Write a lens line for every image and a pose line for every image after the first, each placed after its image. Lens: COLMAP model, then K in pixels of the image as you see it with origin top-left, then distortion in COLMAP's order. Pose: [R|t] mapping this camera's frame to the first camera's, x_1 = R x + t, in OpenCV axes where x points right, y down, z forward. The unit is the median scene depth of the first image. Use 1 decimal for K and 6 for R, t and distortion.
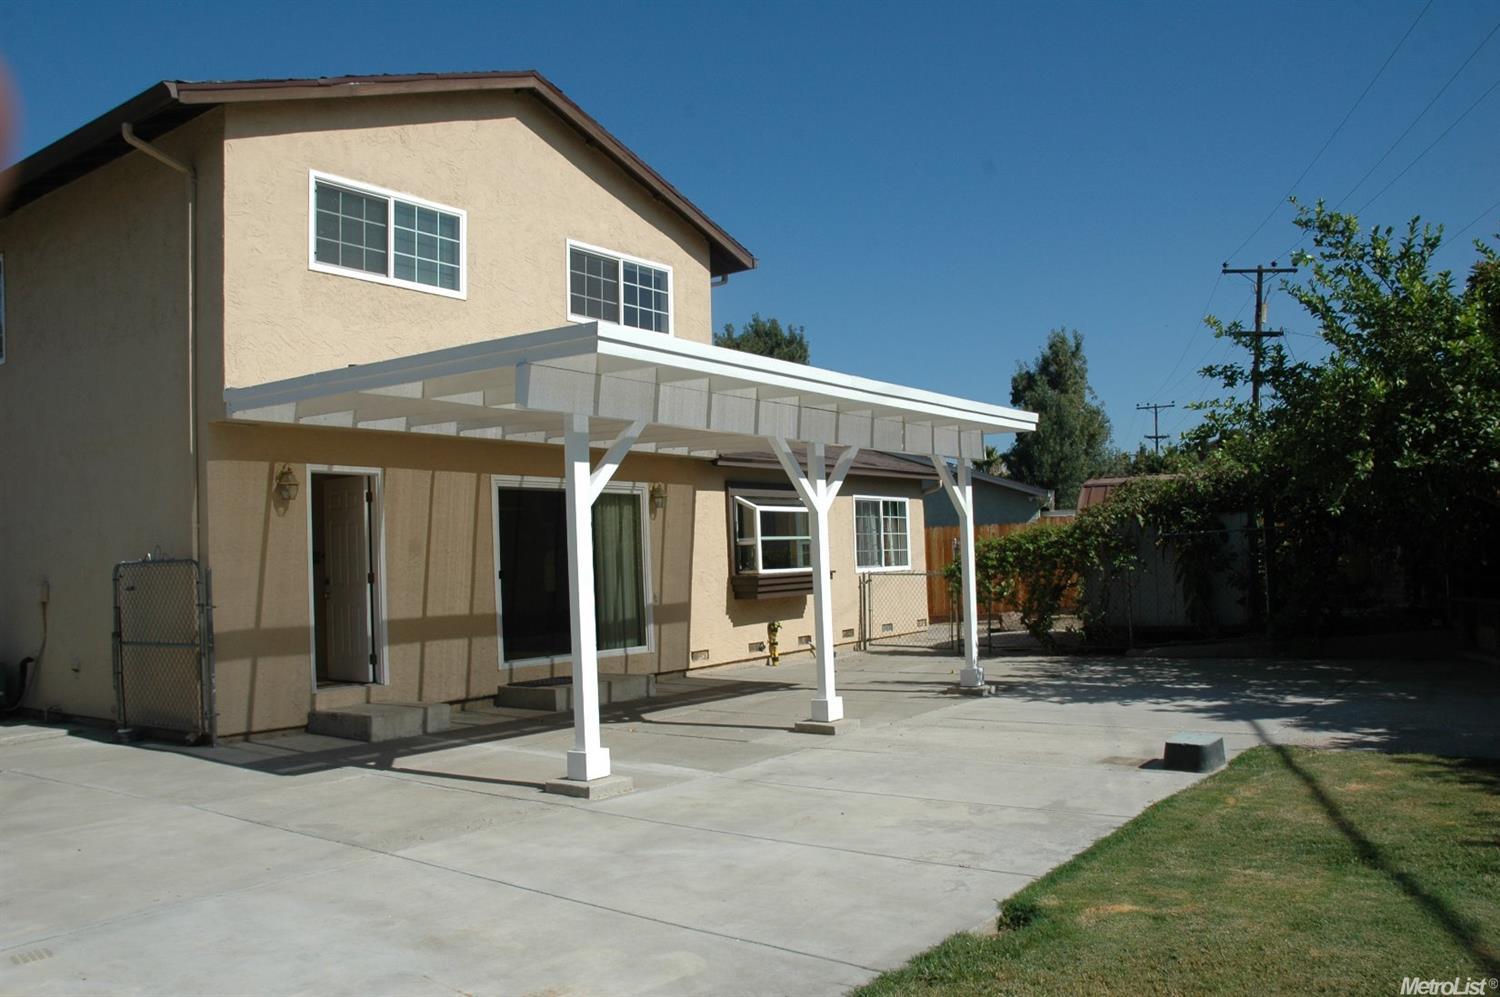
lens RADIAL K [[1166.1, 0, 743.1], [0, 1166.1, 519.0], [0, 0, 1]] dist [-0.177140, 0.173674]
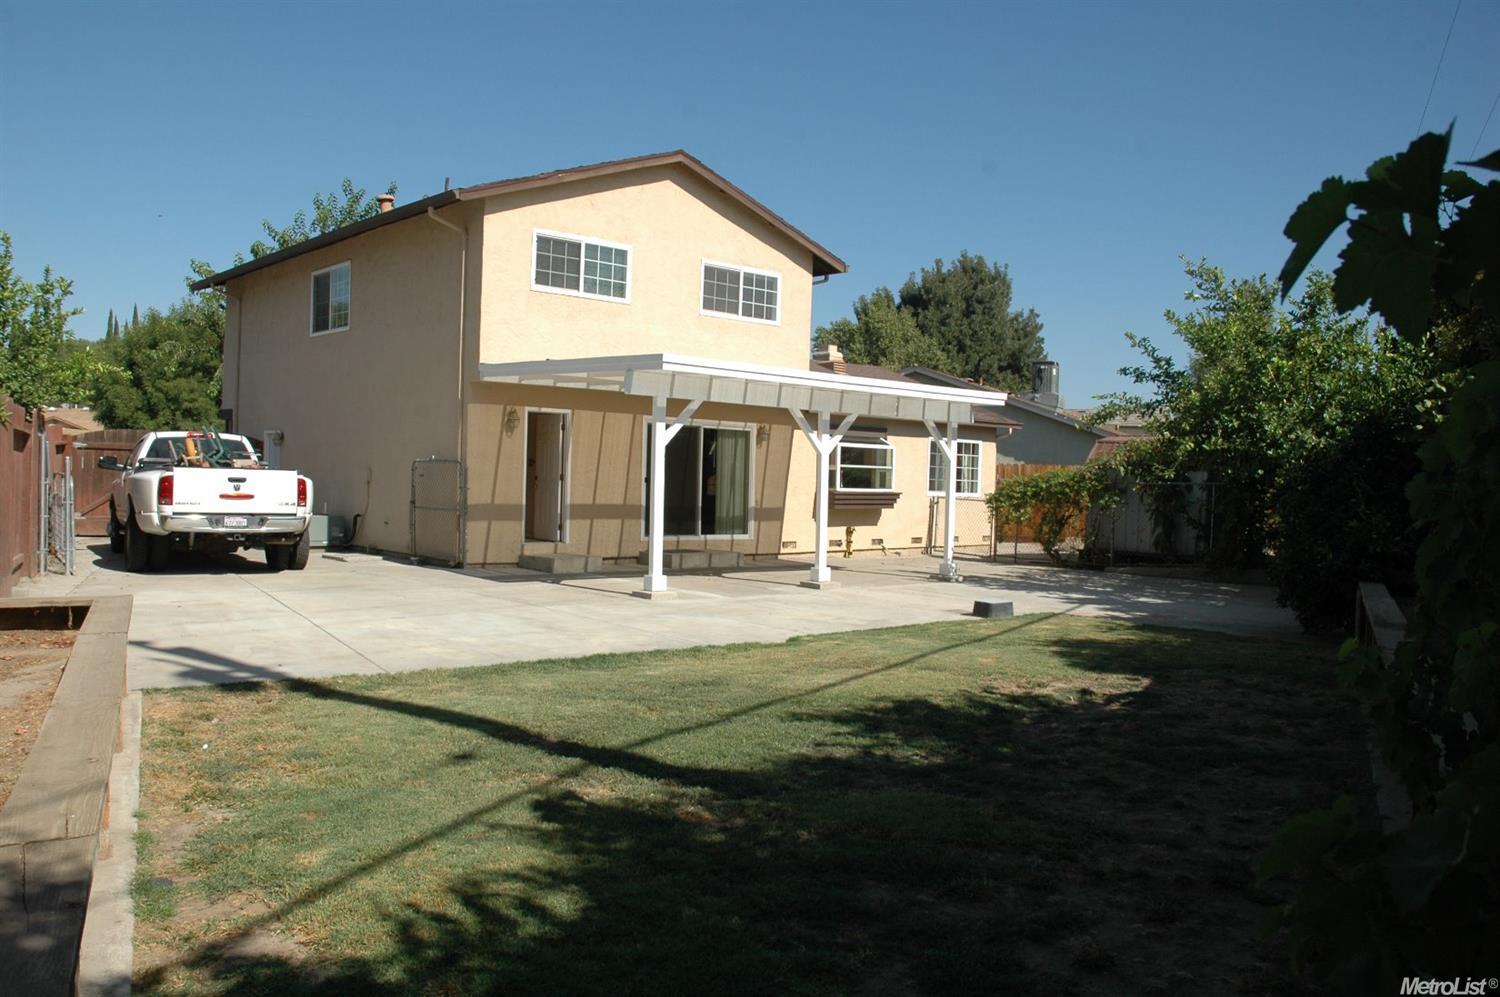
lens RADIAL K [[1166.1, 0, 743.1], [0, 1166.1, 519.0], [0, 0, 1]] dist [-0.177140, 0.173674]
pose [[0.977648, 0.070651, -0.198022, 0.250915], [-0.055616, 0.995202, 0.080494, -0.035876], [0.202759, -0.067681, 0.976887, -0.546430]]
